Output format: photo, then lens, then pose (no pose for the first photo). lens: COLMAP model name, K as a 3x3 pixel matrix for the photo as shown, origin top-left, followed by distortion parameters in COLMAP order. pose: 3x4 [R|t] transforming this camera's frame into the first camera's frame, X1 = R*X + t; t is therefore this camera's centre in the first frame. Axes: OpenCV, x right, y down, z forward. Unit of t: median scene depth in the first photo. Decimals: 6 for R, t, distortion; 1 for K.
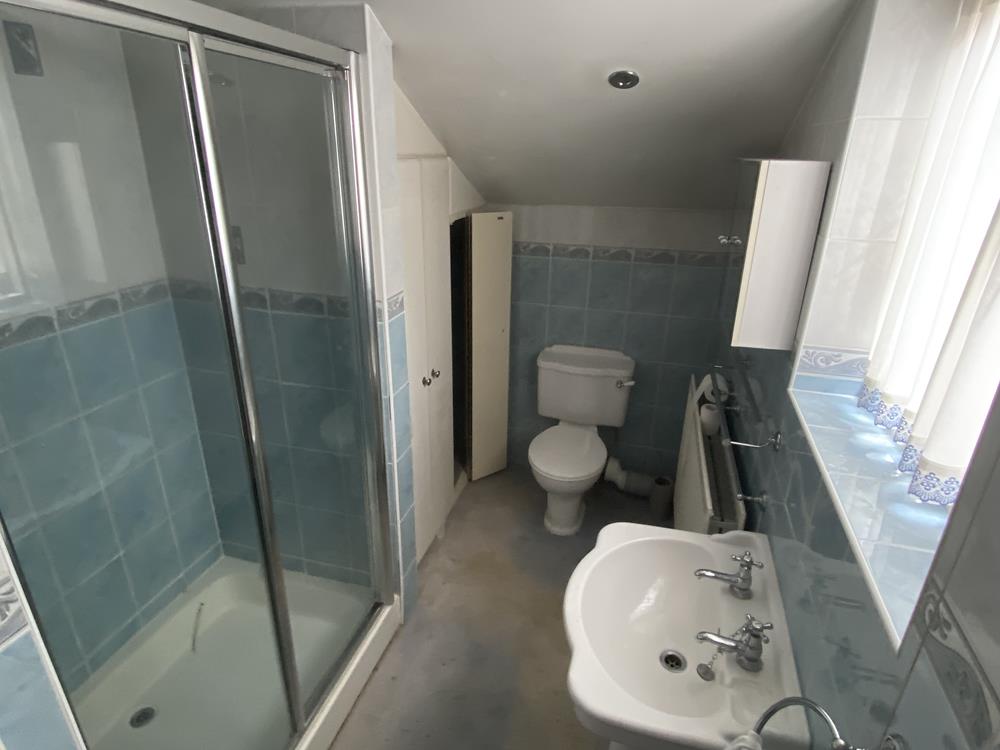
lens RADIAL K [[556.7, 0, 502.7], [0, 556.7, 375.1], [0, 0, 1]] dist [-0.004682, -0.000769]
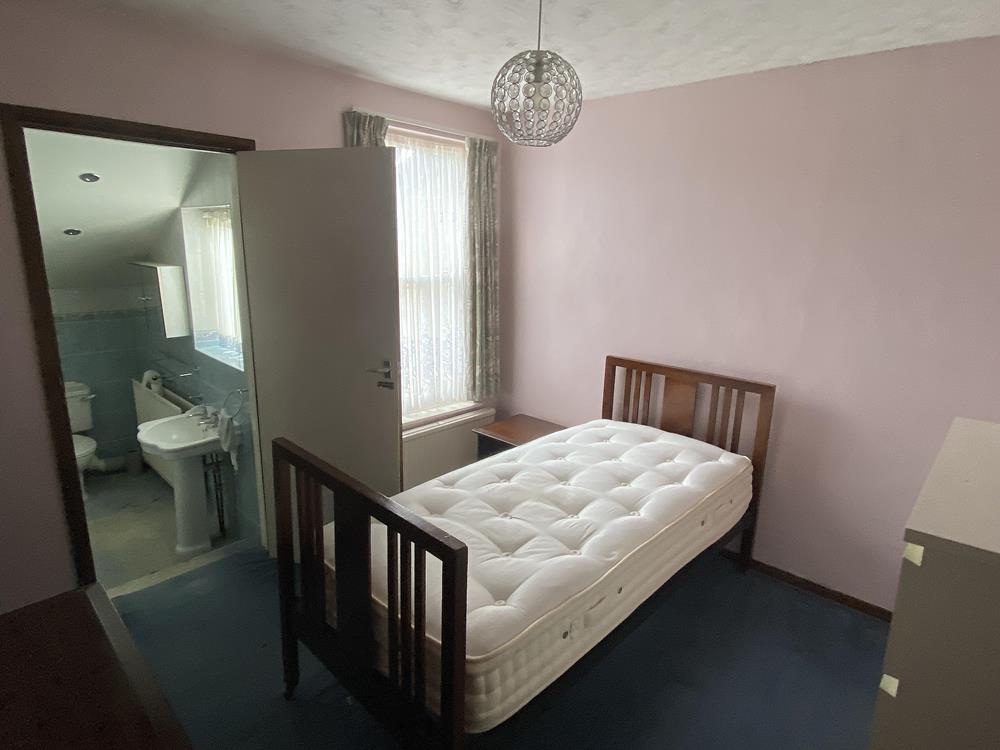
lens RADIAL K [[556.7, 0, 501.0], [0, 556.7, 369.3], [0, 0, 1]] dist [-0.004682, -0.000769]
pose [[0.475064, -0.216892, 0.852802, -0.780427], [0.316607, 0.946373, 0.064320, 0.299154], [-0.821020, 0.239447, 0.518258, -1.121813]]
